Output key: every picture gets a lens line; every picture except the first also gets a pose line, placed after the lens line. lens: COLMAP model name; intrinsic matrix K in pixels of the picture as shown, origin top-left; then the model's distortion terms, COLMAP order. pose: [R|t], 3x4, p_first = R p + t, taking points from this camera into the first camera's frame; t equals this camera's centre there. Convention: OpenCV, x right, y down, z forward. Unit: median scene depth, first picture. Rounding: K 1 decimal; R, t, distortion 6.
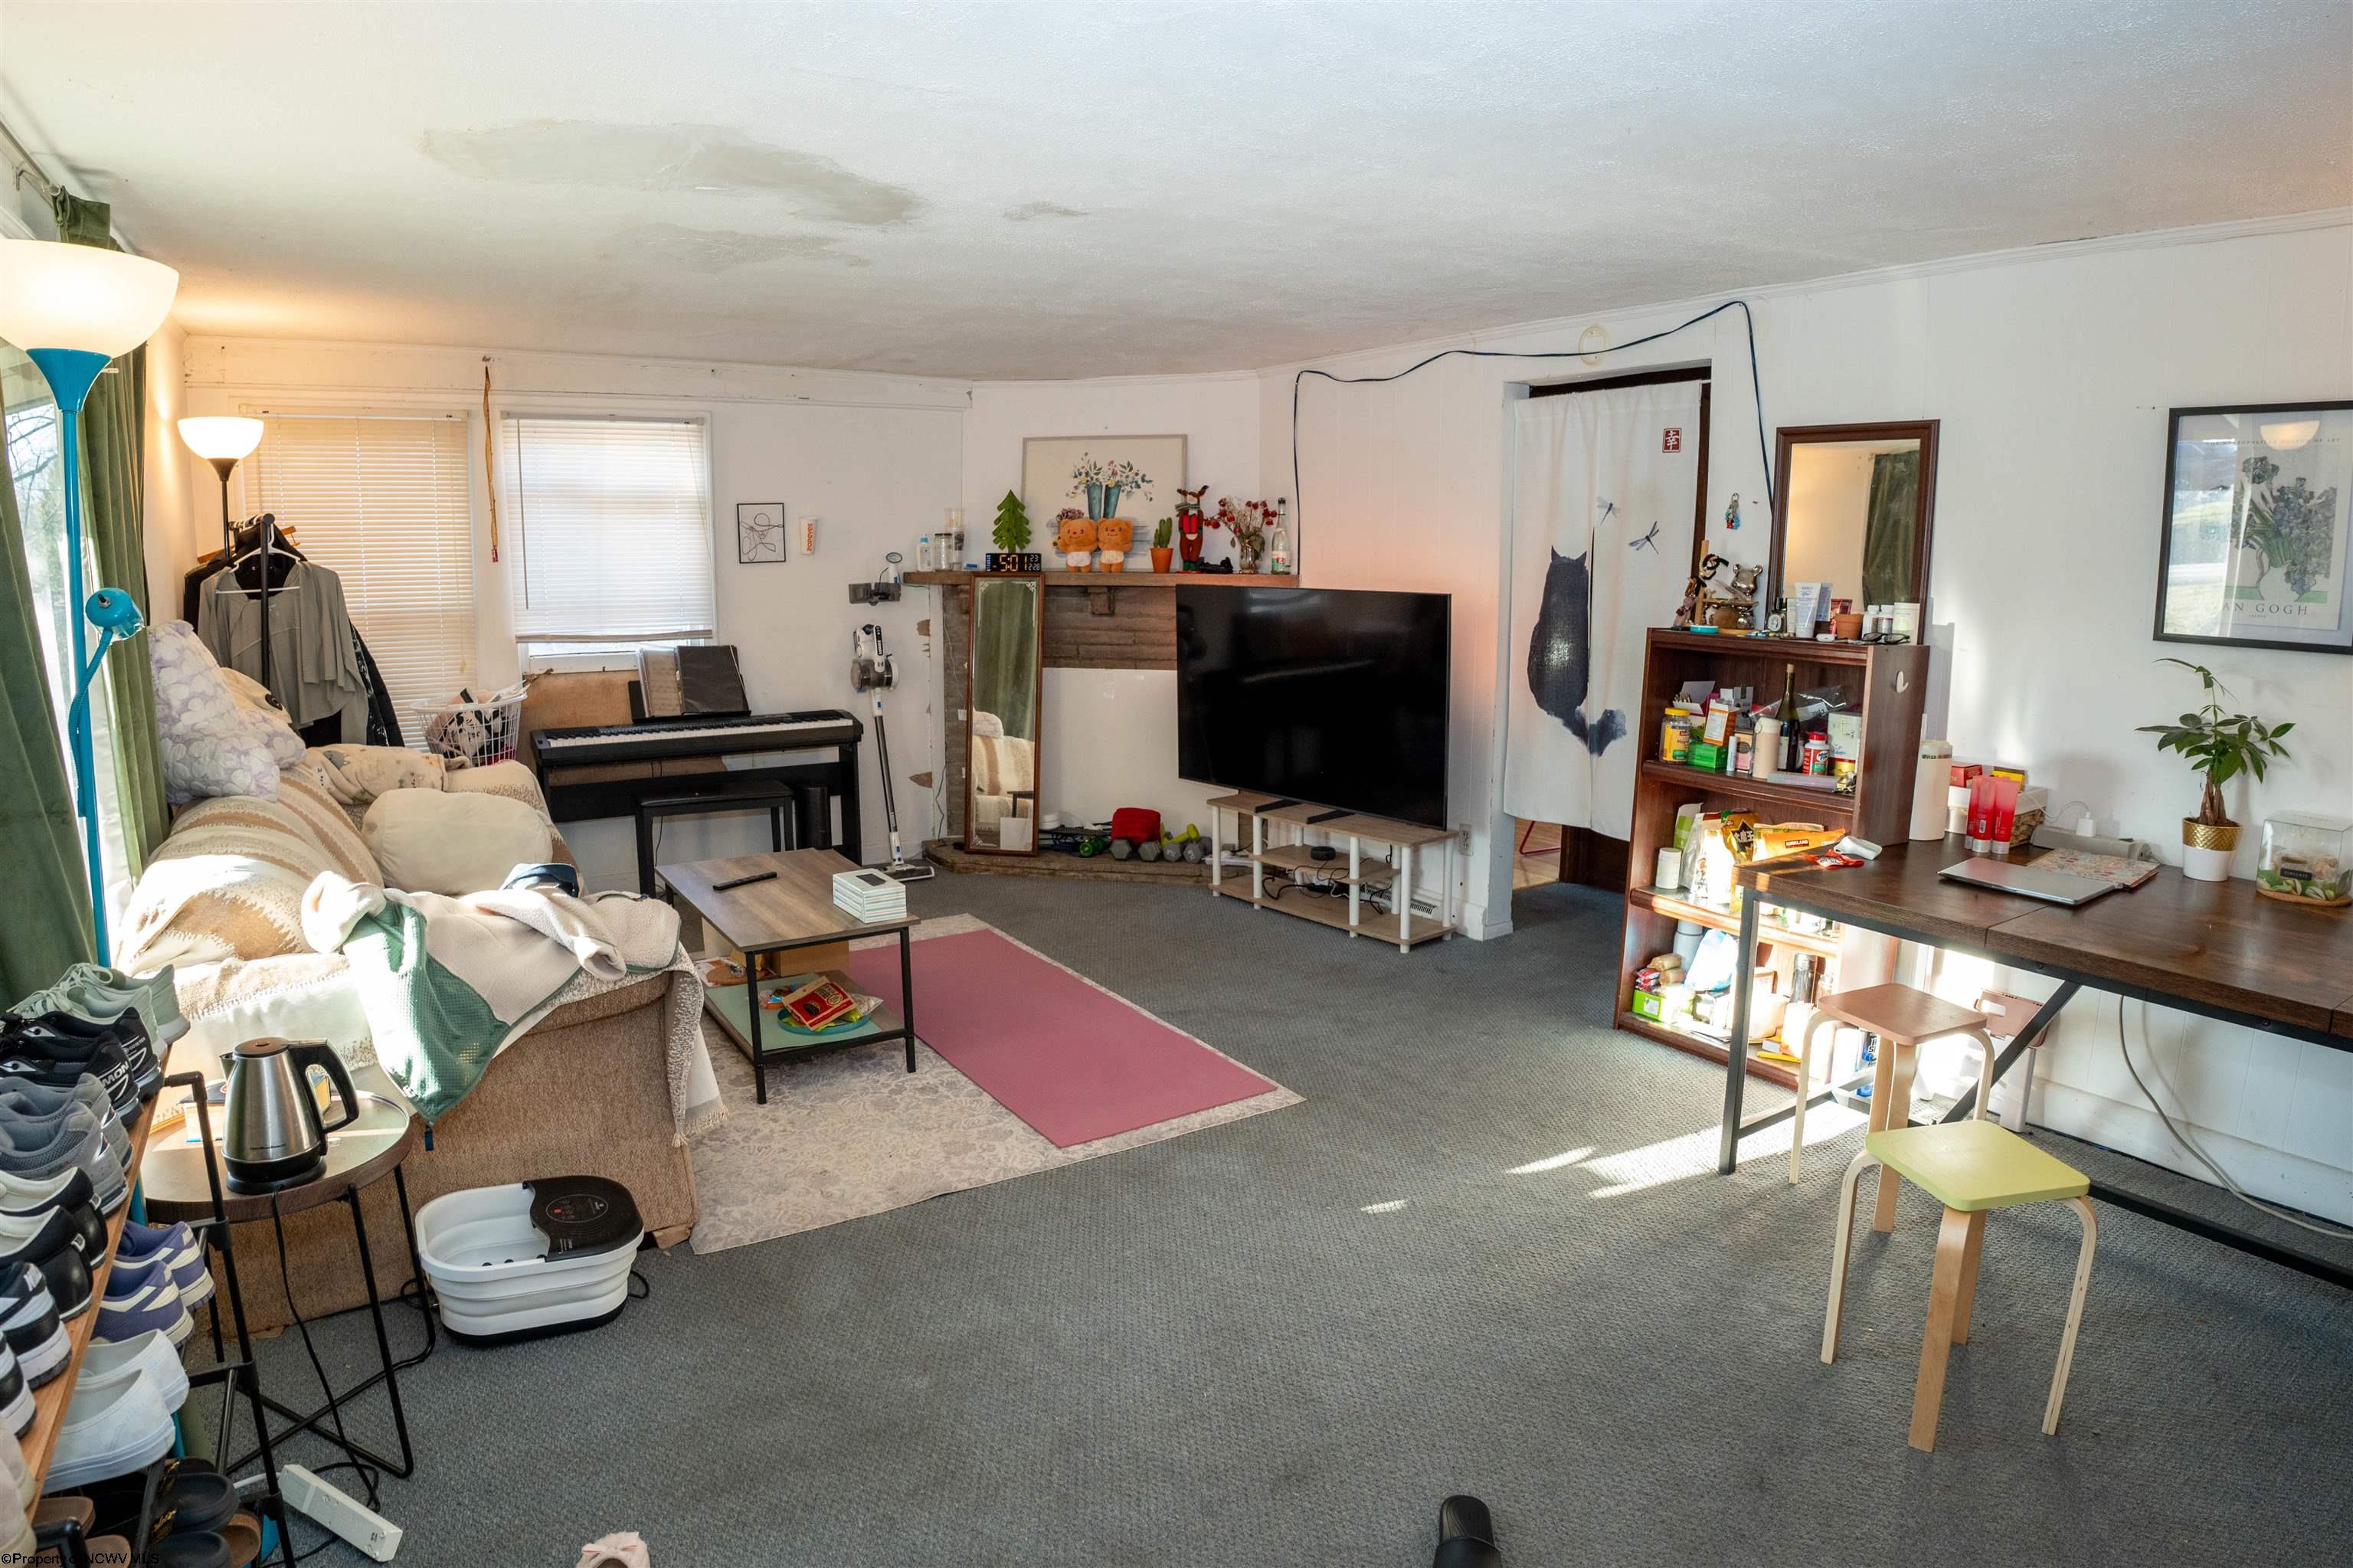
lens RADIAL K [[1401.2, 0, 1176.5], [0, 1401.2, 784.0], [0, 0, 1]] dist [-0.106677, 0.001792]
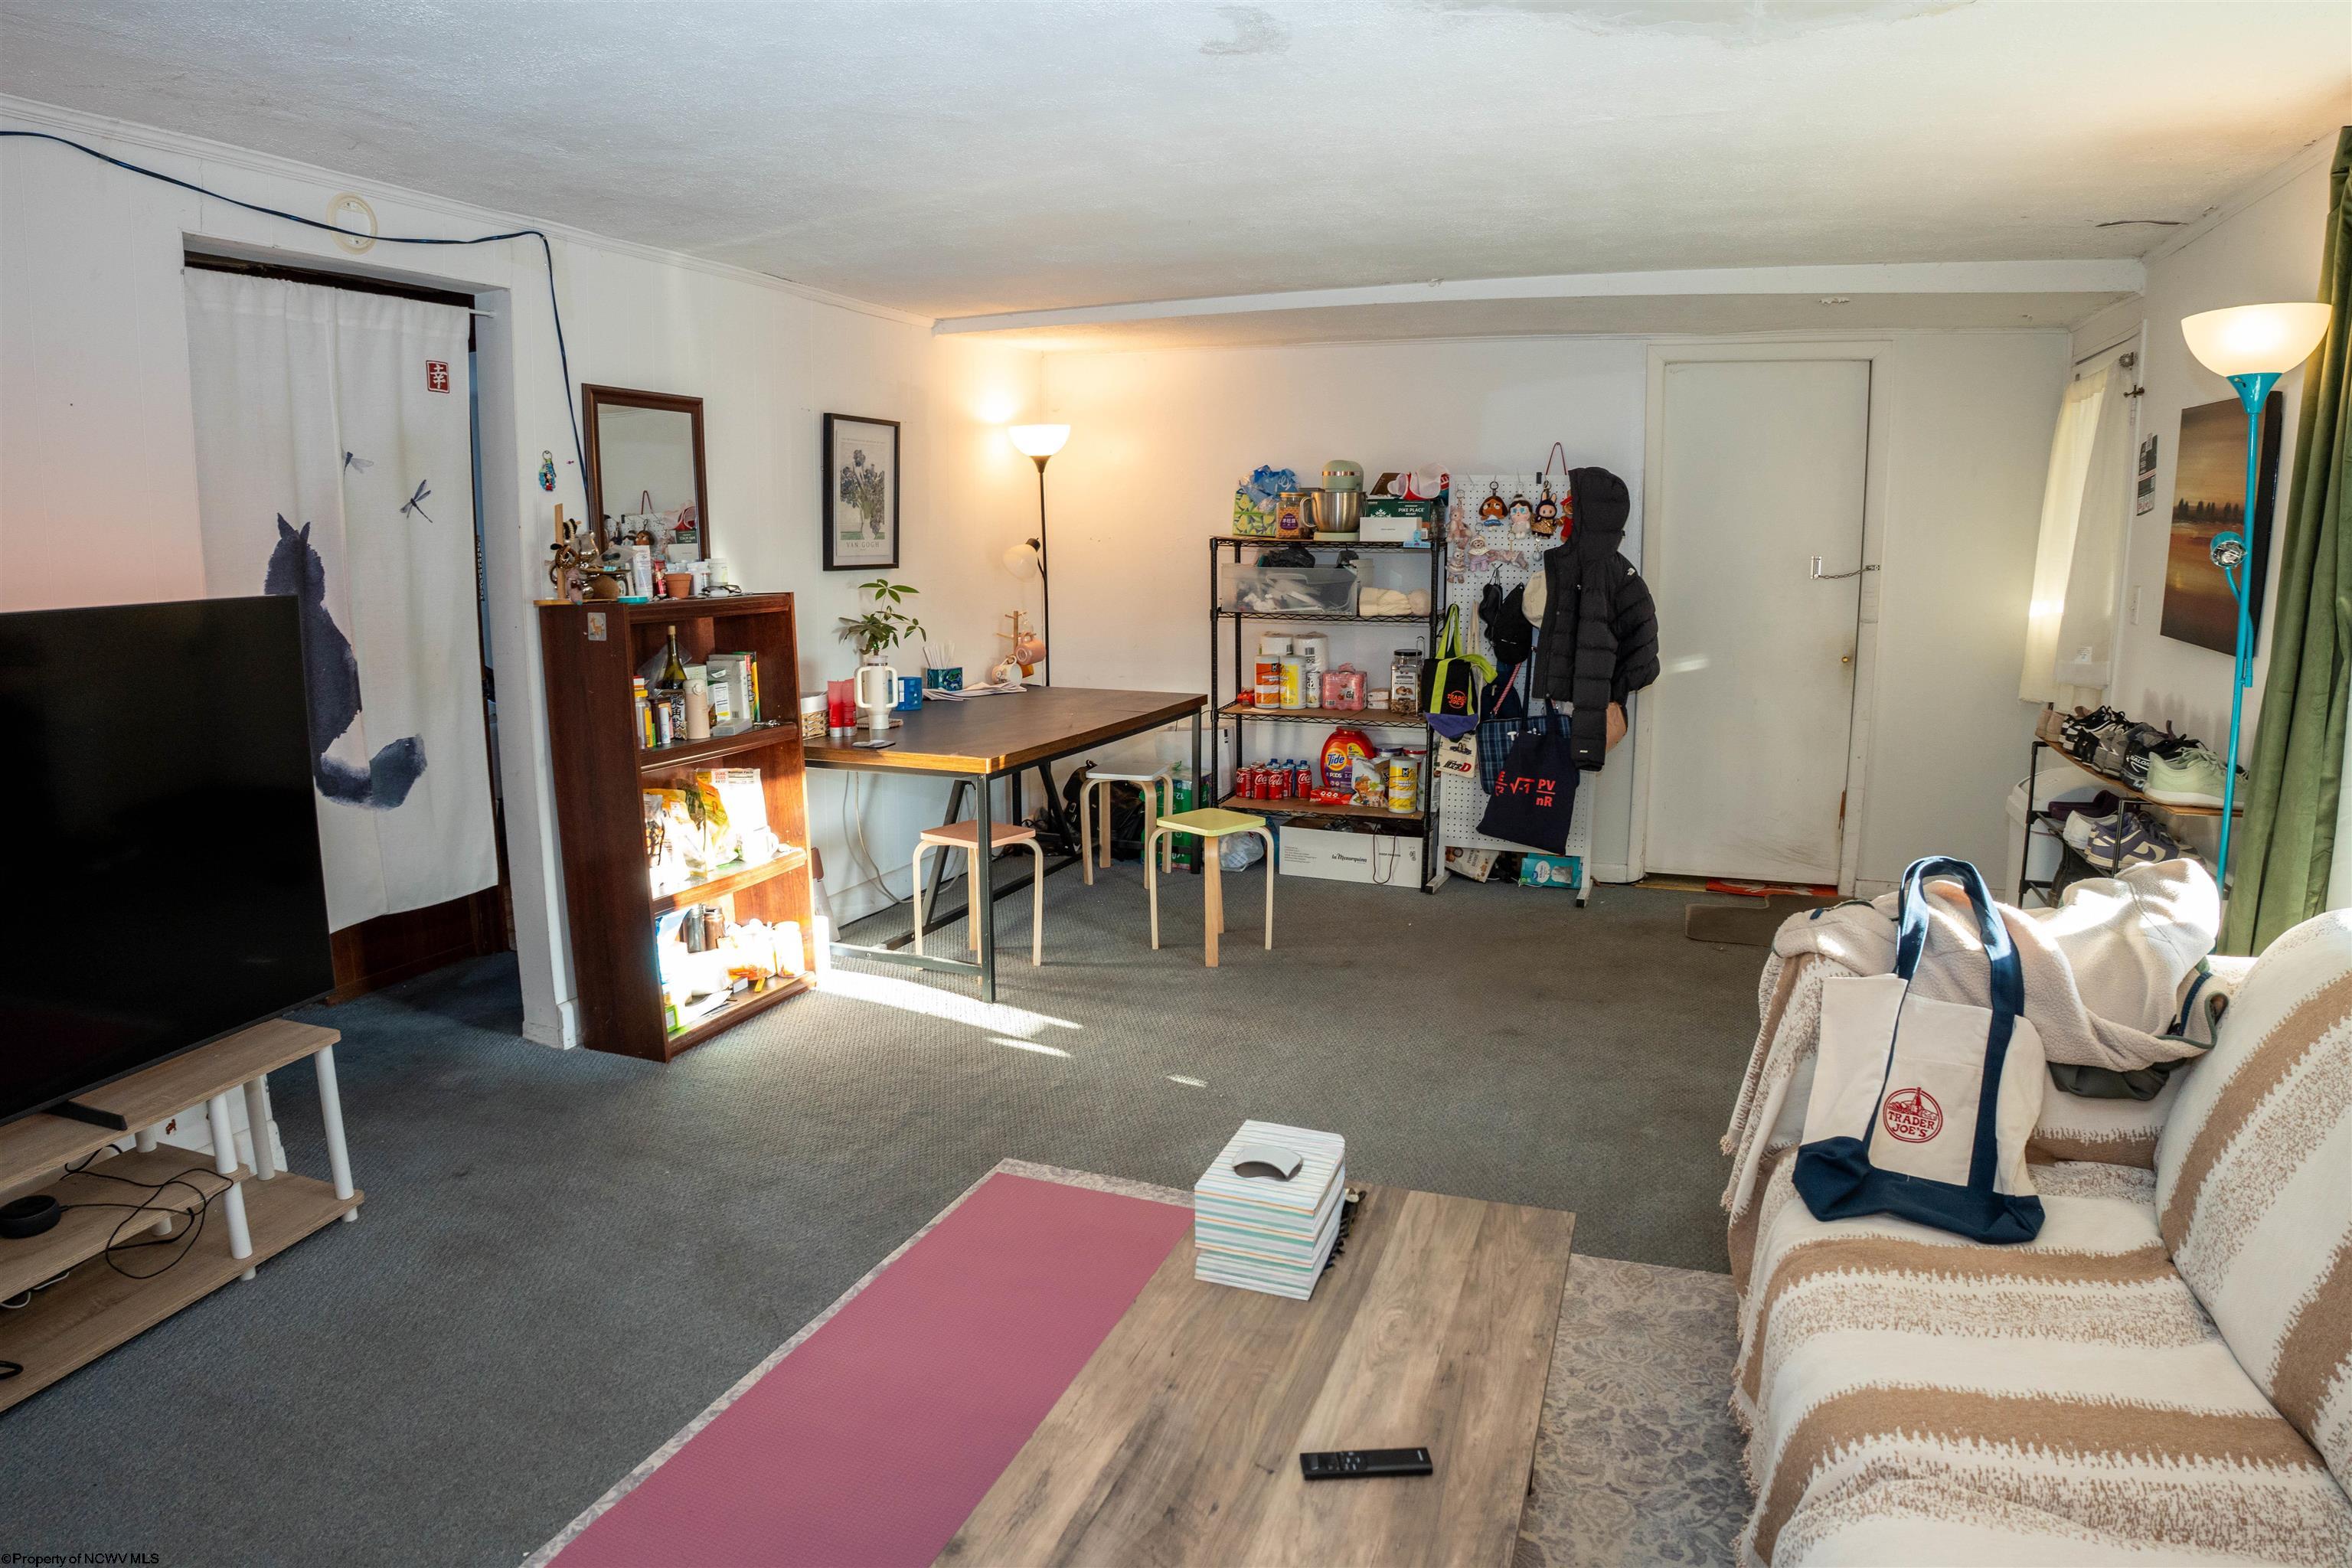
lens RADIAL K [[1400.6, 0, 1176.0], [0, 1400.6, 784.0], [0, 0, 1]] dist [-0.106677, 0.001792]
pose [[-0.601151, -0.138699, 0.787007, -0.573434], [0.137235, 0.952275, 0.272652, -0.196478], [-0.787264, 0.271910, -0.553427, 1.259163]]
